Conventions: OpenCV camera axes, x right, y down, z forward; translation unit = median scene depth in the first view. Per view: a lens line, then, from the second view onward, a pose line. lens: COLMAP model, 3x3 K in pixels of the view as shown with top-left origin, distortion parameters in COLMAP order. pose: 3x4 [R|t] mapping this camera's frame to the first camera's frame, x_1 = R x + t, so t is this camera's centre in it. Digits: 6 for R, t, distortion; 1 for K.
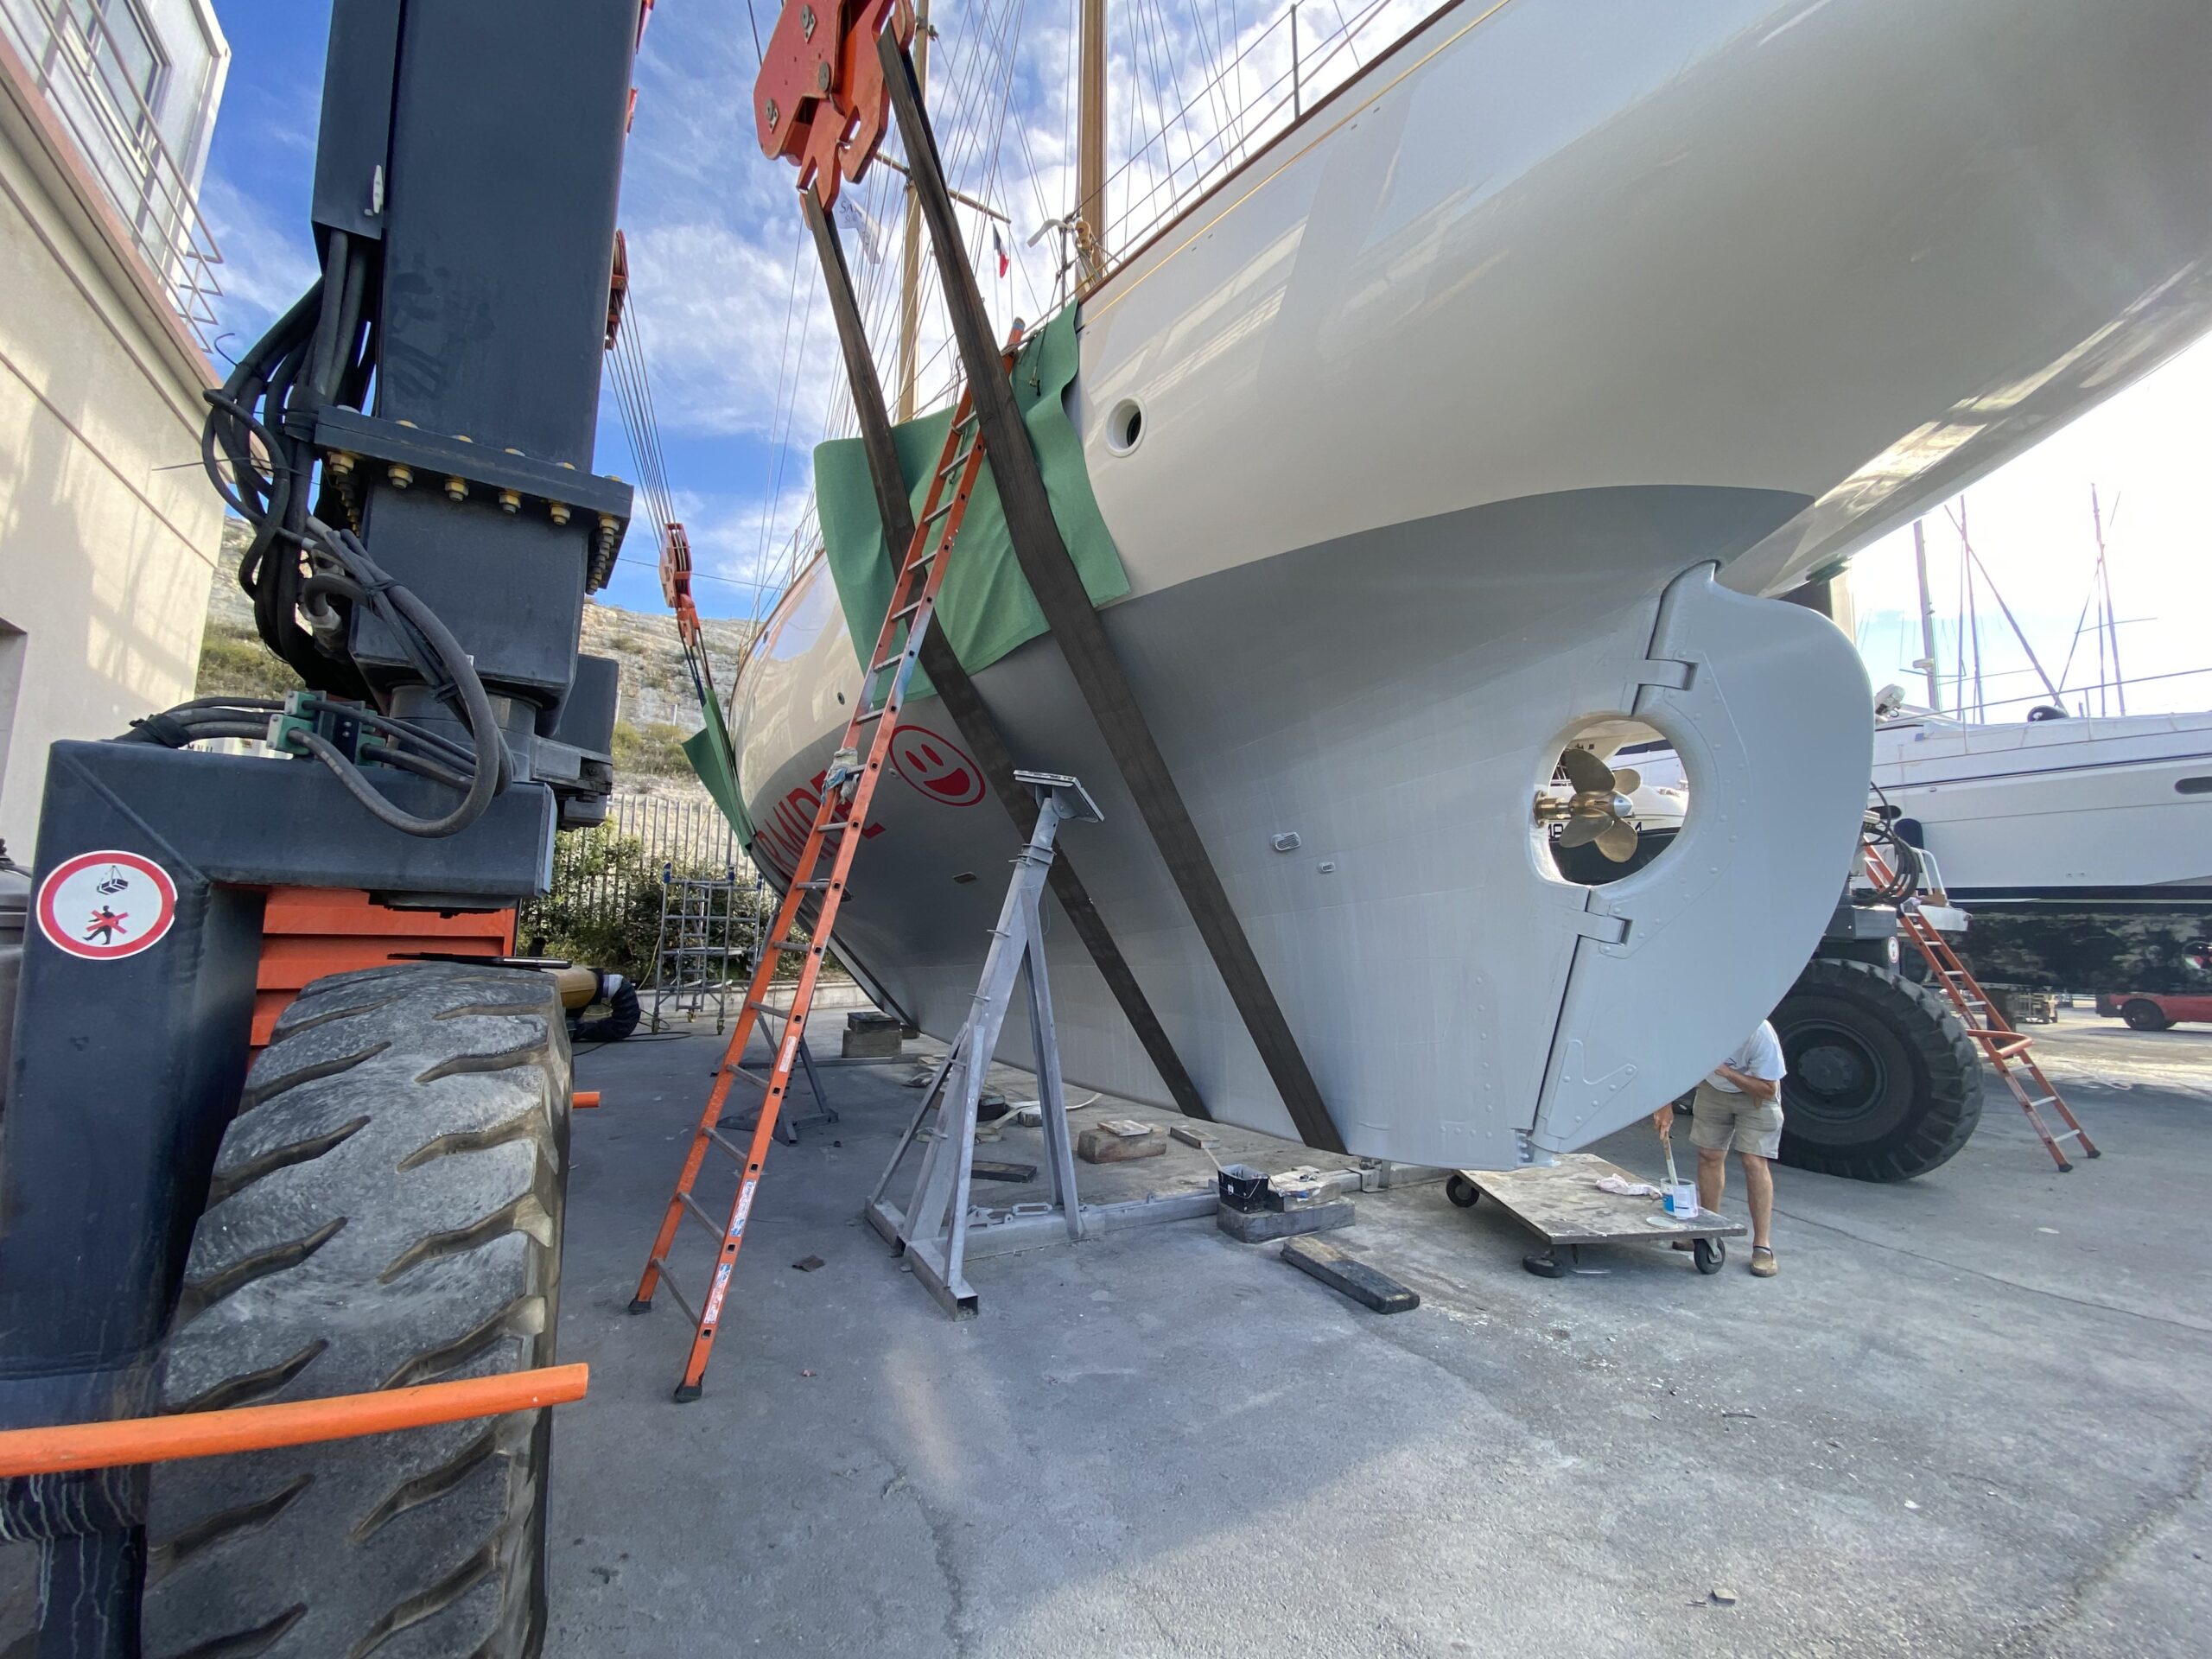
lens RADIAL K [[902.9, 0, 1106.0], [0, 902.9, 829.5], [0, 0, 1]] dist [-0.017748, 0.000016]
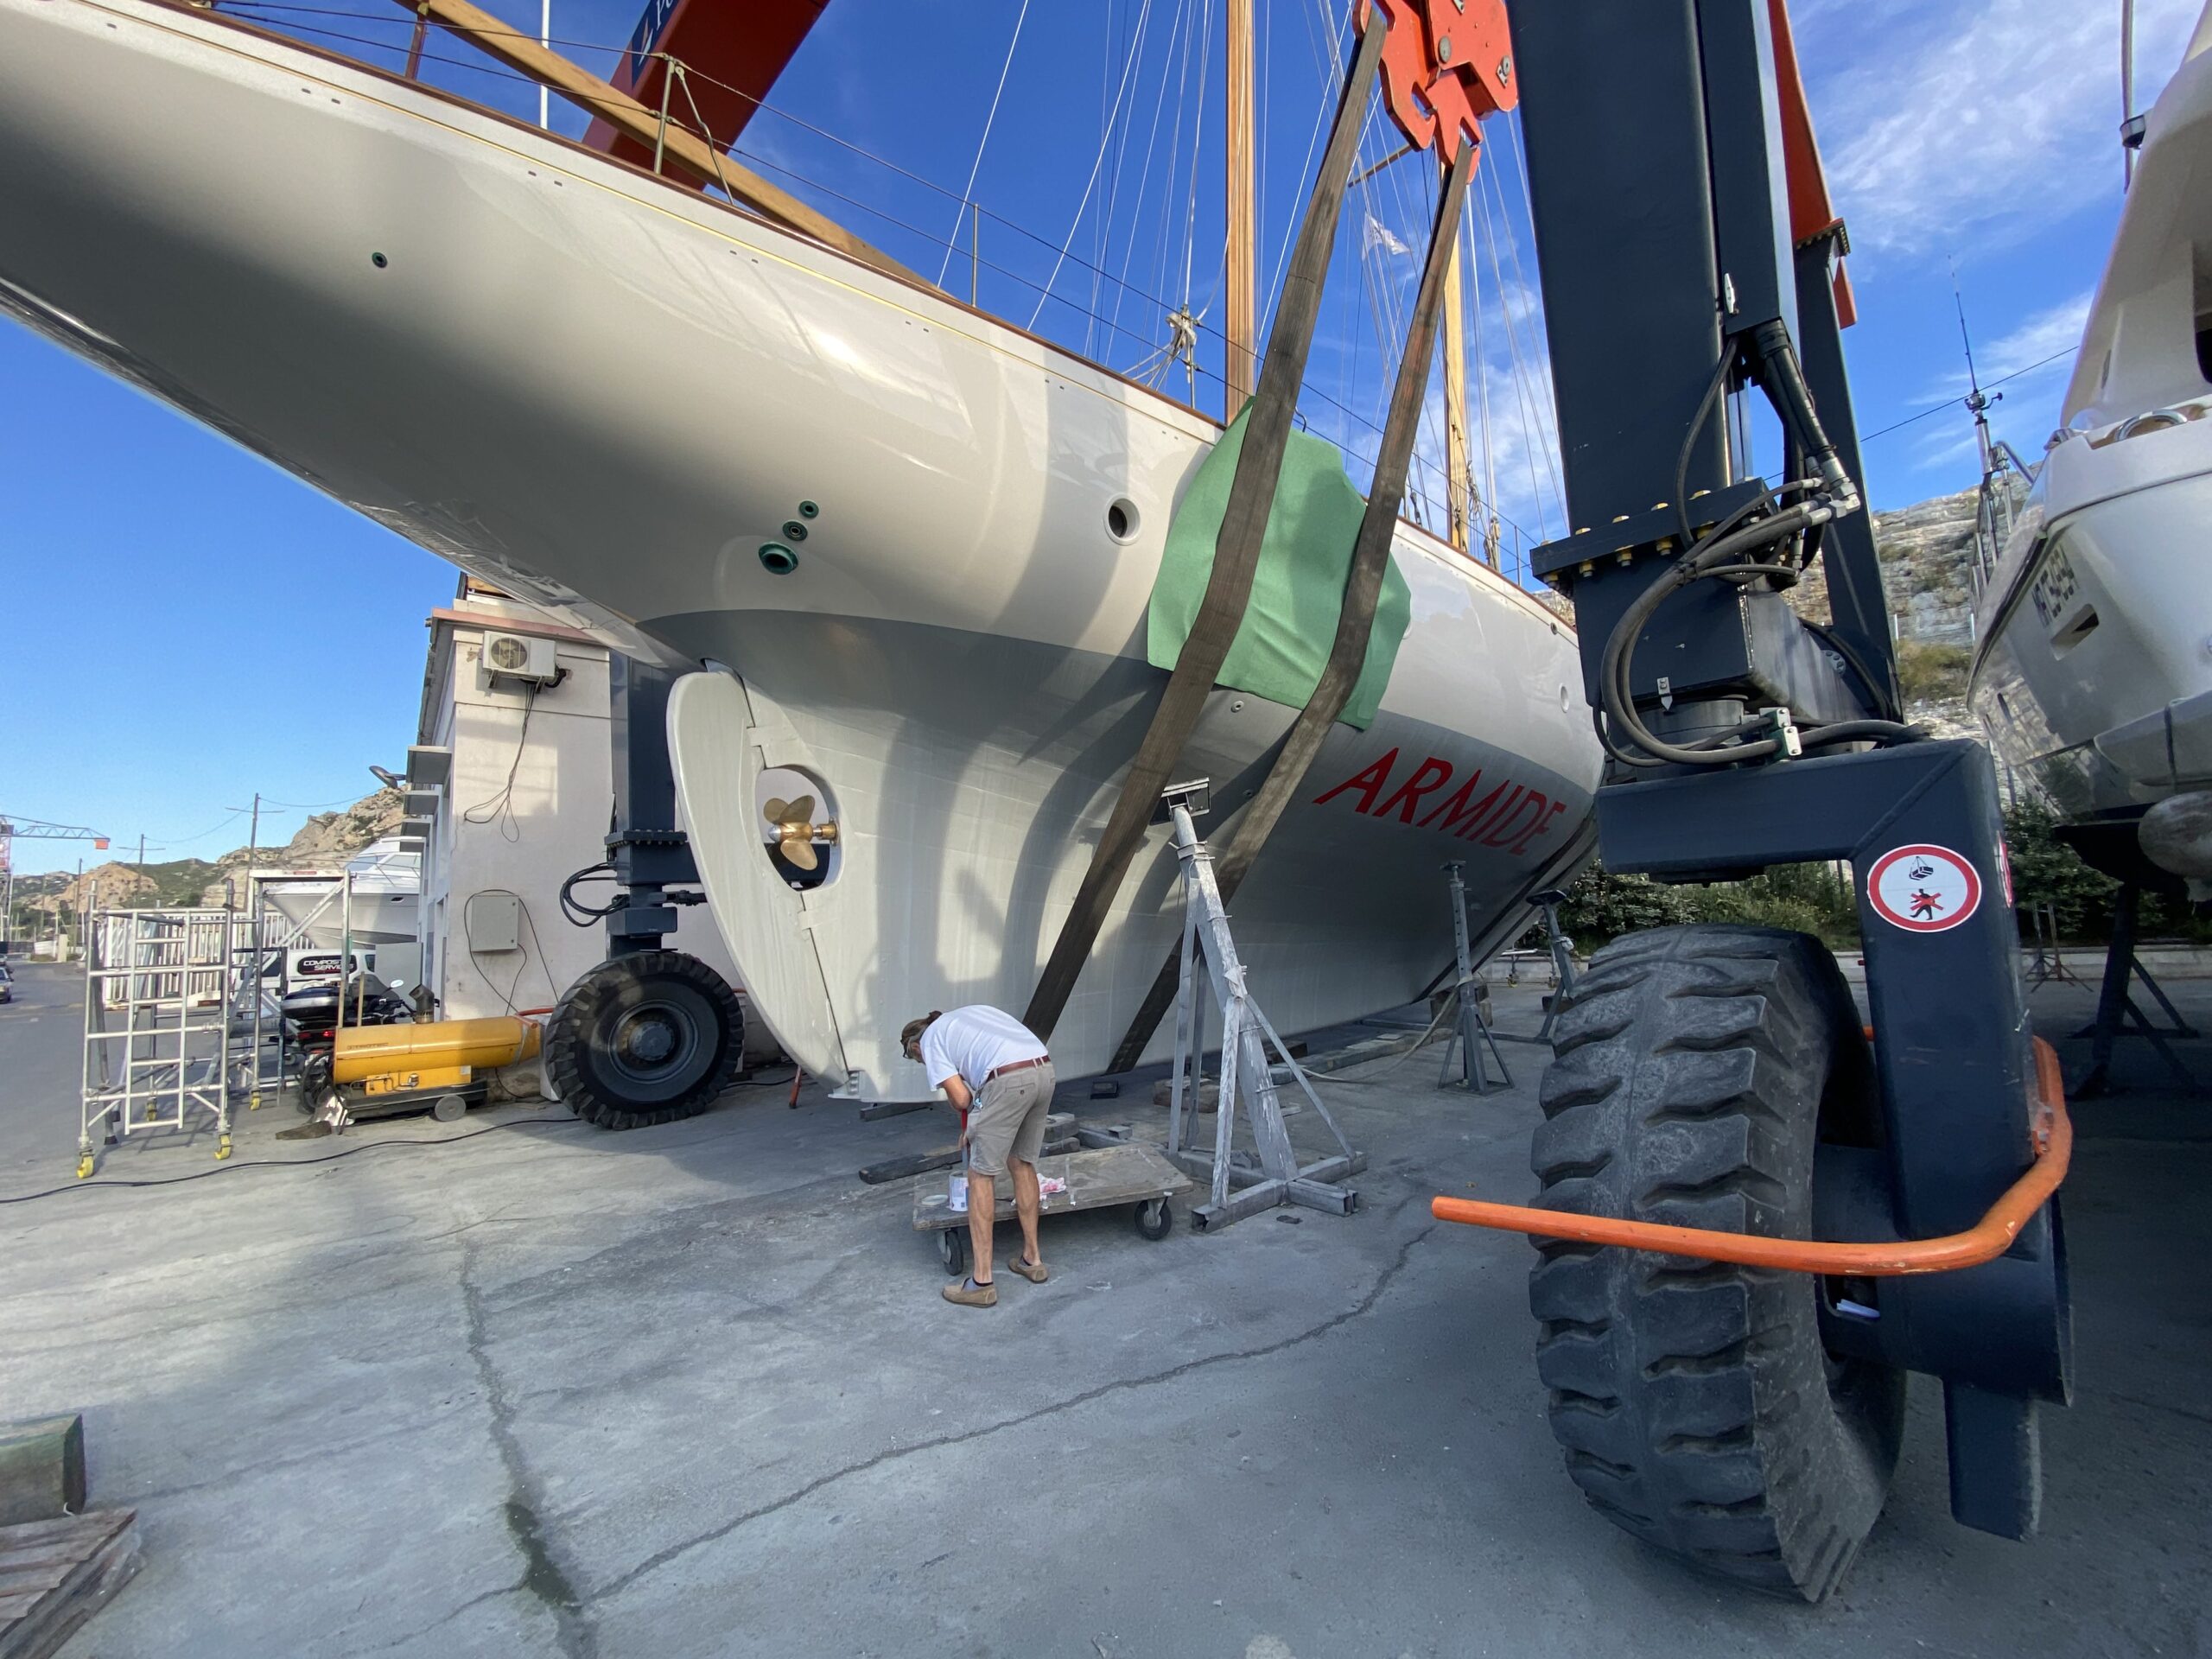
lens RADIAL K [[902.9, 0, 1106.0], [0, 902.9, 829.5], [0, 0, 1]] dist [-0.017748, 0.000016]
pose [[0.181018, -0.127296, -0.975207, 0.739650], [0.164865, 0.981484, -0.097513, 0.071571], [0.969563, -0.143126, 0.198653, 0.456691]]
